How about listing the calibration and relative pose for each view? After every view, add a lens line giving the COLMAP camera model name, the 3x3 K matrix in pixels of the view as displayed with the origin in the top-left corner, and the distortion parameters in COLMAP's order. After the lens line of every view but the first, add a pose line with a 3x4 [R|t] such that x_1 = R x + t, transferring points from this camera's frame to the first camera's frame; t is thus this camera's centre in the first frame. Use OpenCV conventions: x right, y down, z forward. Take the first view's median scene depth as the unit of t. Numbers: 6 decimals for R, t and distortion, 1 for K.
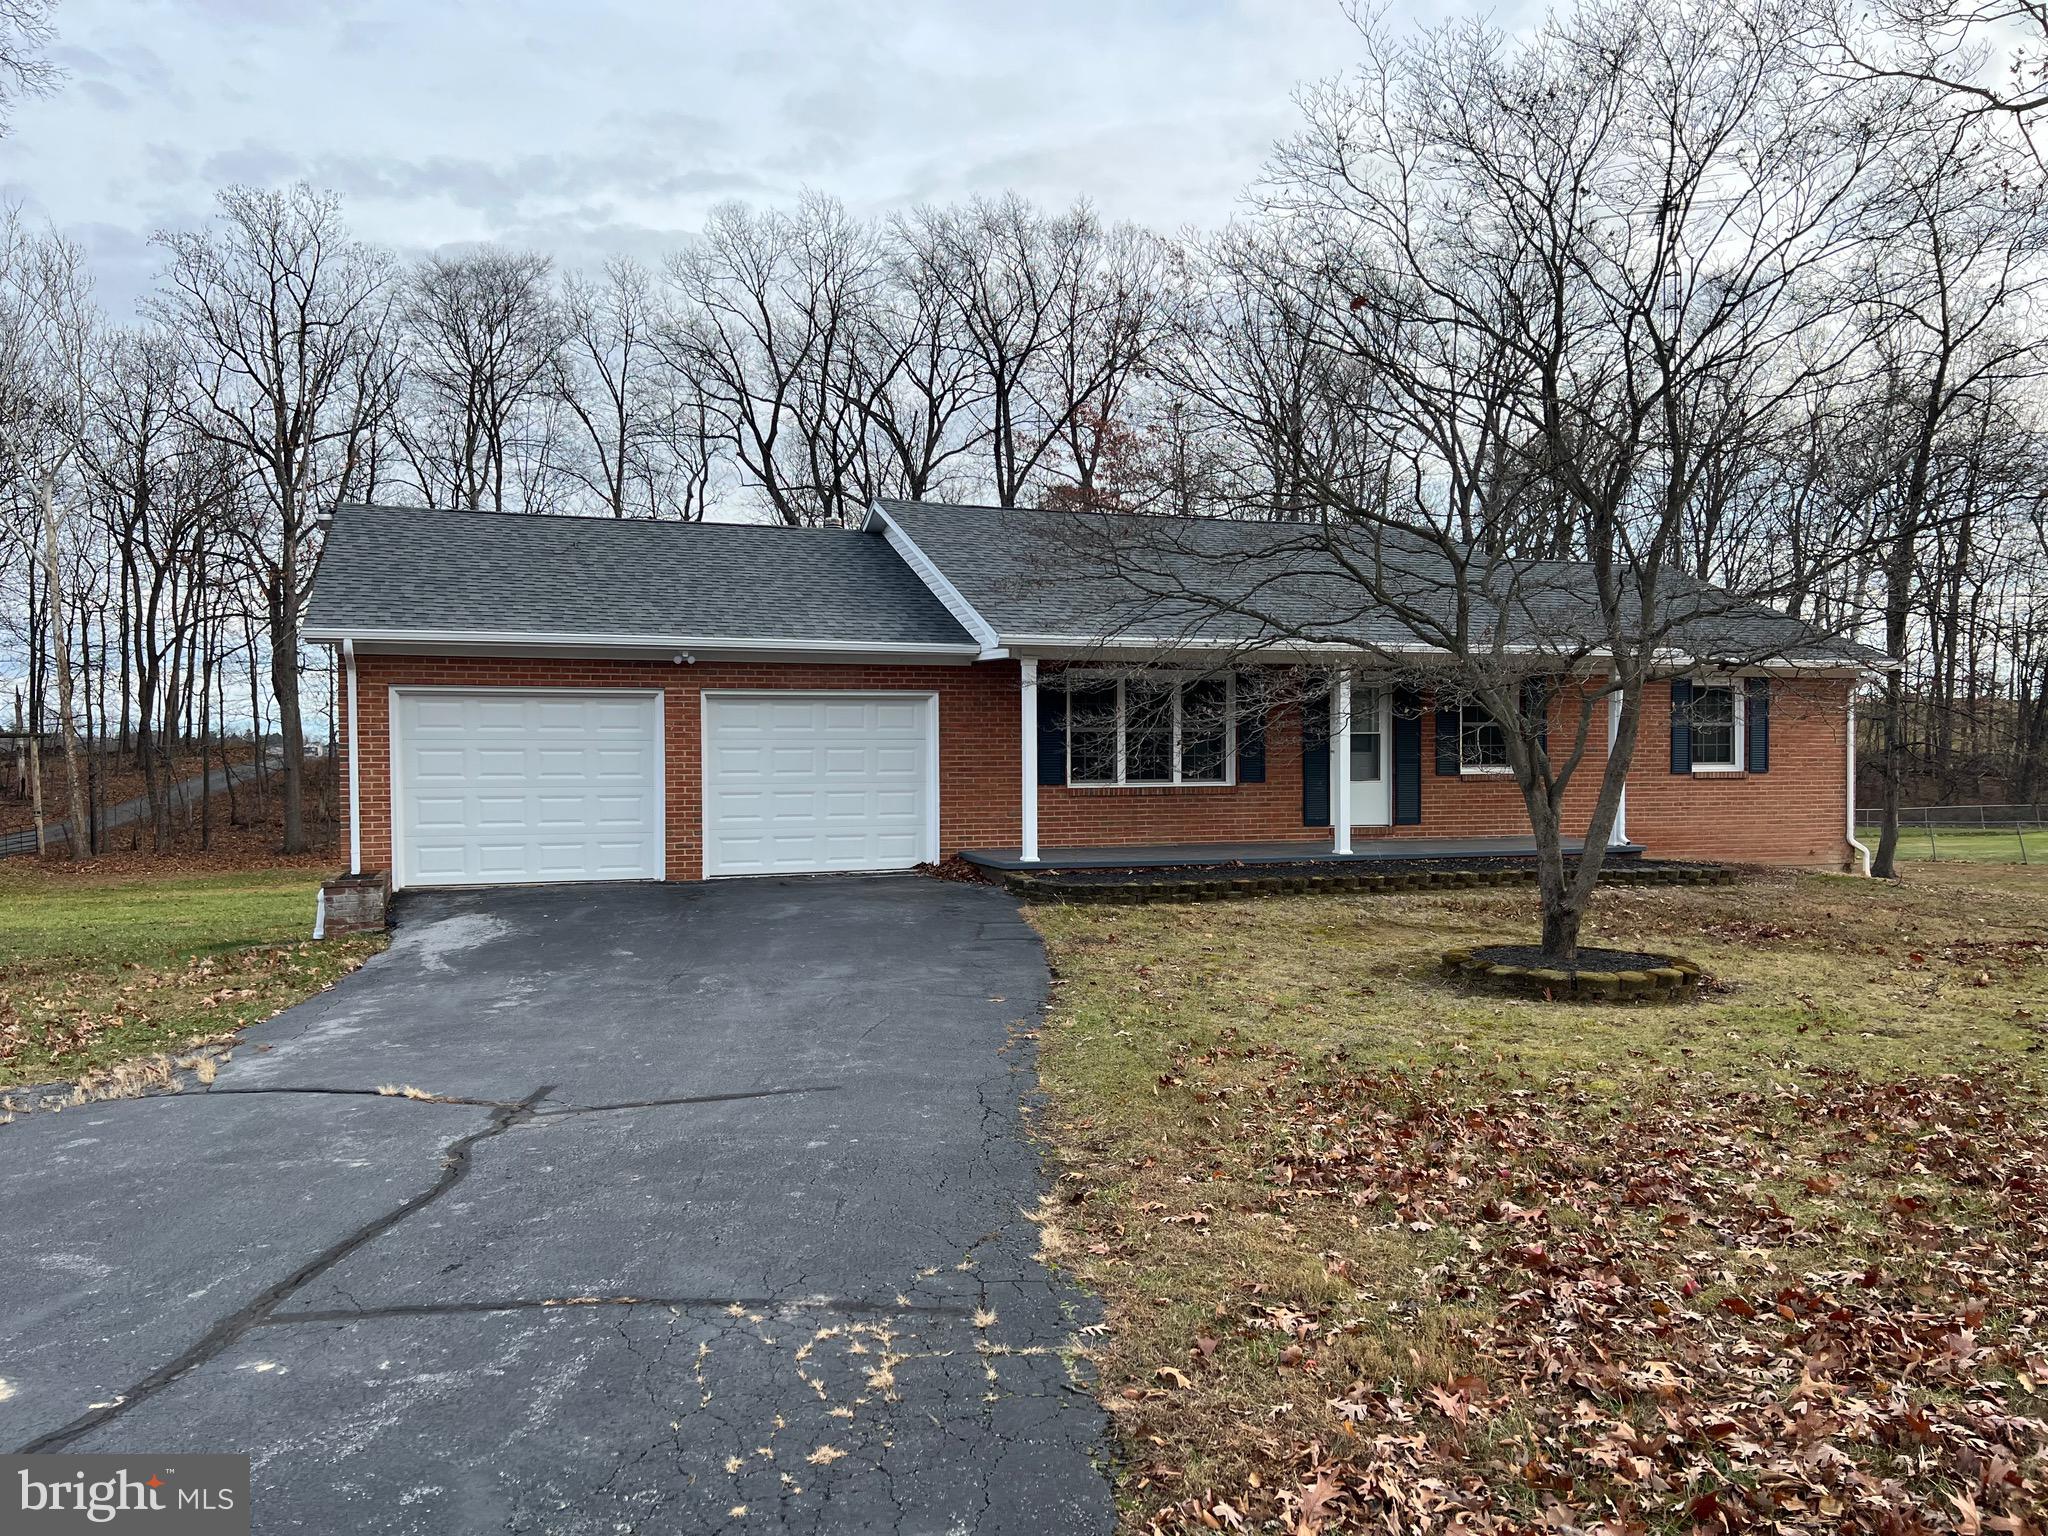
lens RADIAL K [[1547.4, 0, 1016.1], [0, 1547.4, 781.0], [0, 0, 1]] dist [0.058175, -0.061056]
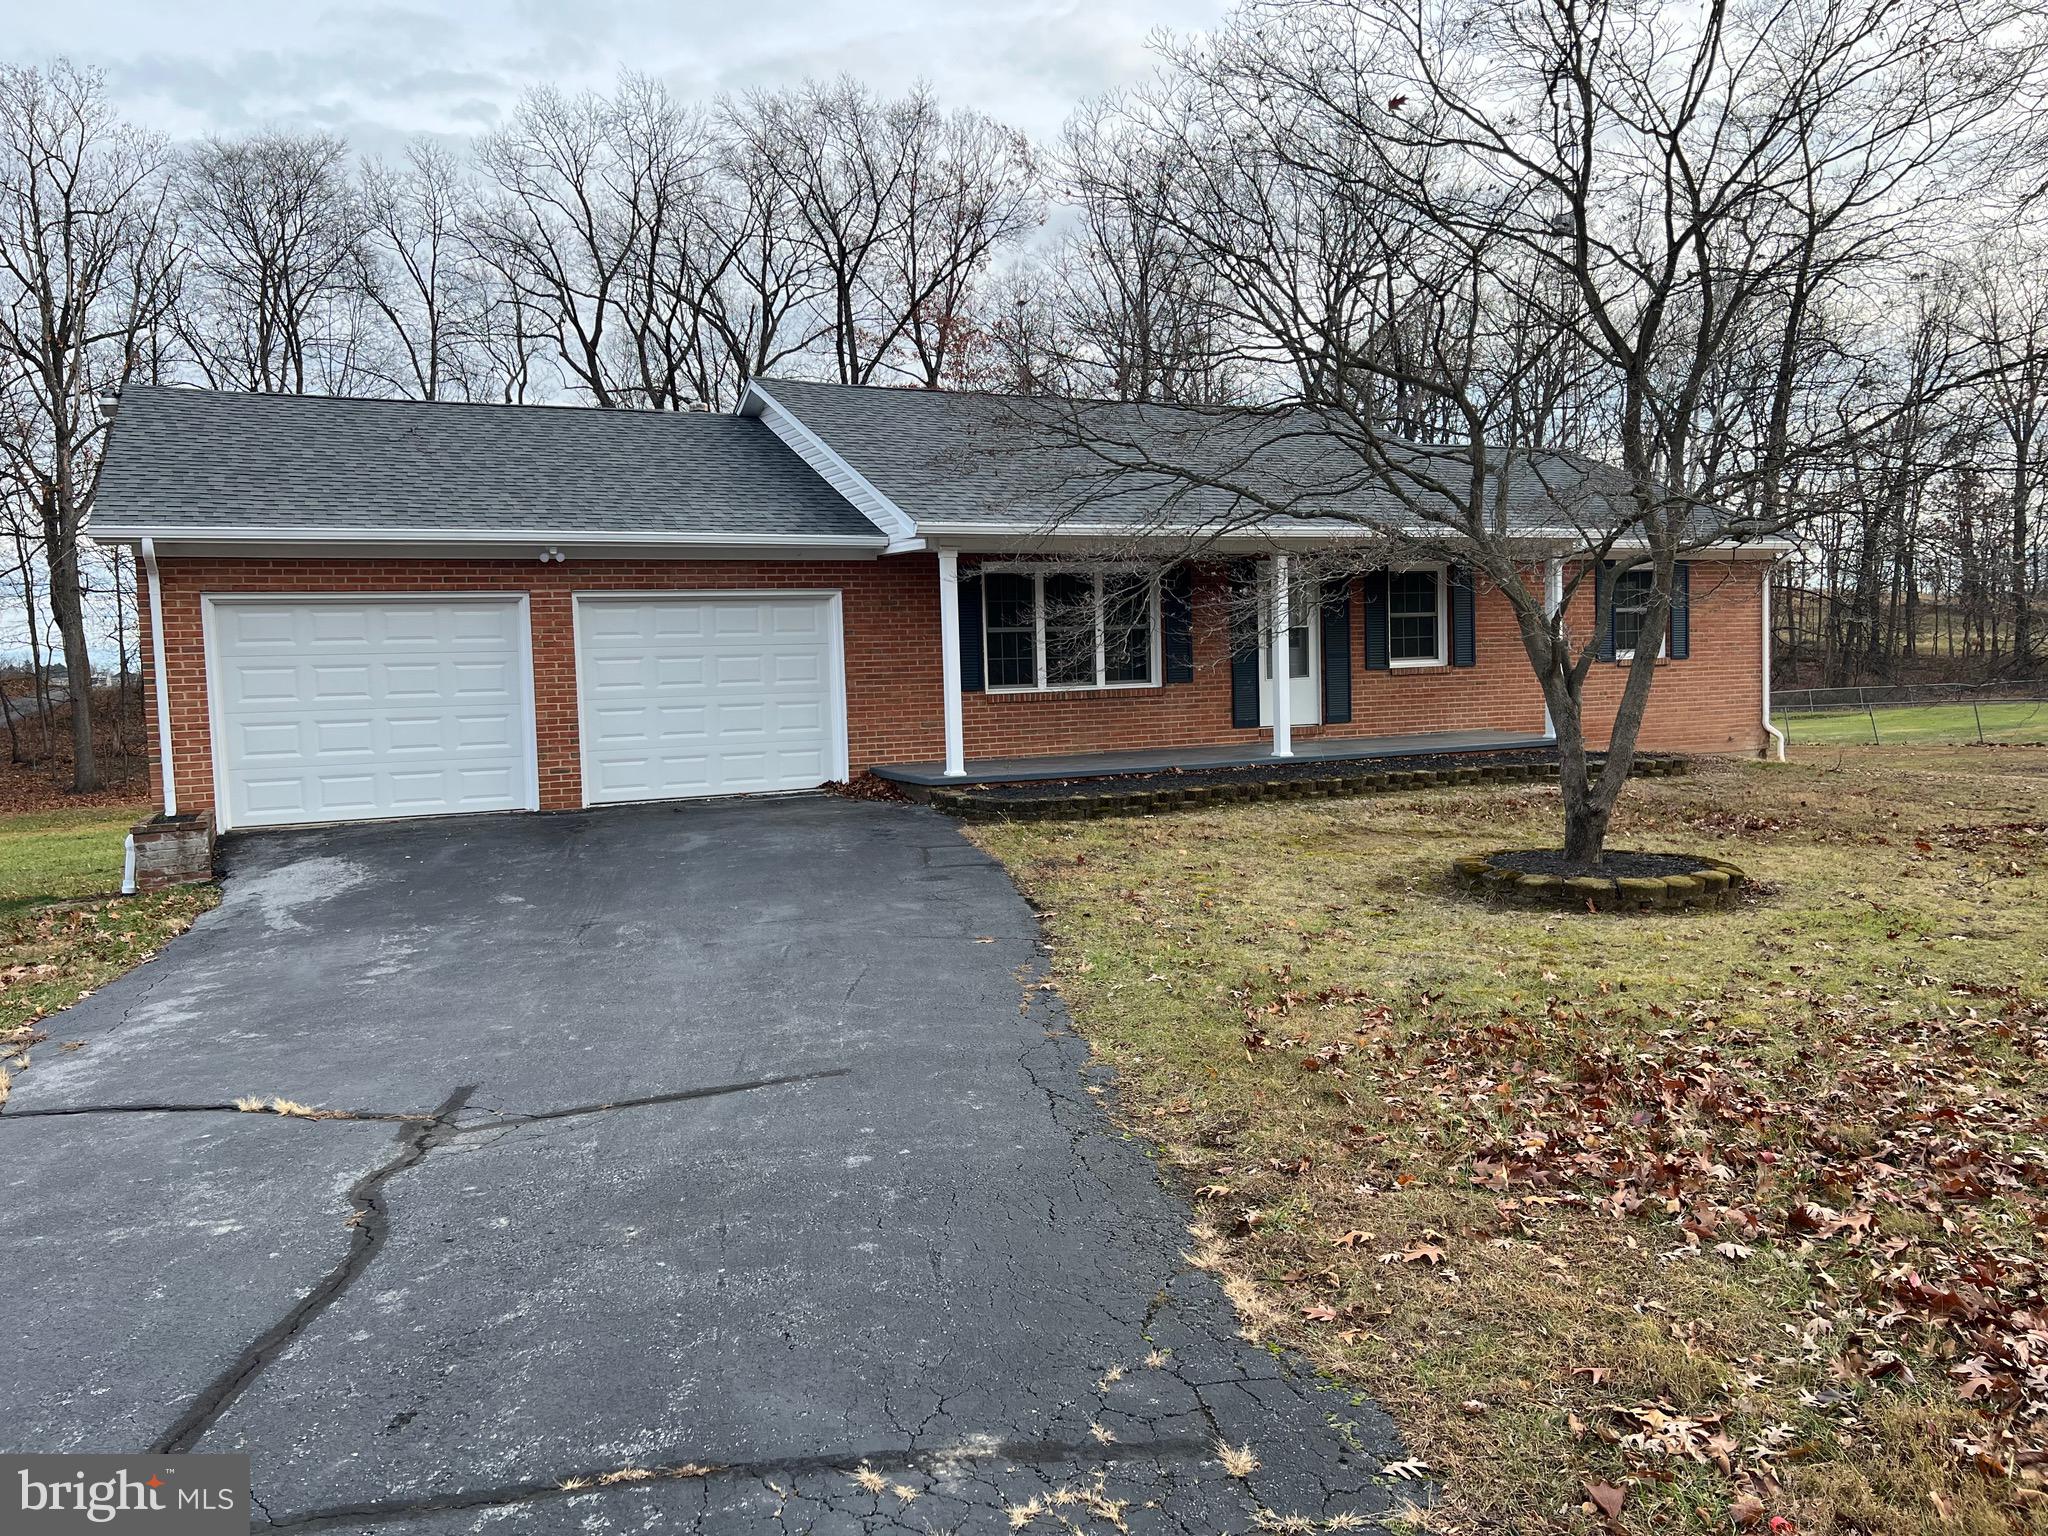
lens RADIAL K [[1547.4, 0, 1008.5], [0, 1547.4, 747.8], [0, 0, 1]] dist [0.058175, -0.061056]
pose [[0.994434, -0.030941, 0.100718, -0.054685], [0.027293, 0.998928, 0.037397, 0.003210], [-0.101767, -0.034440, 0.994212, 0.108361]]
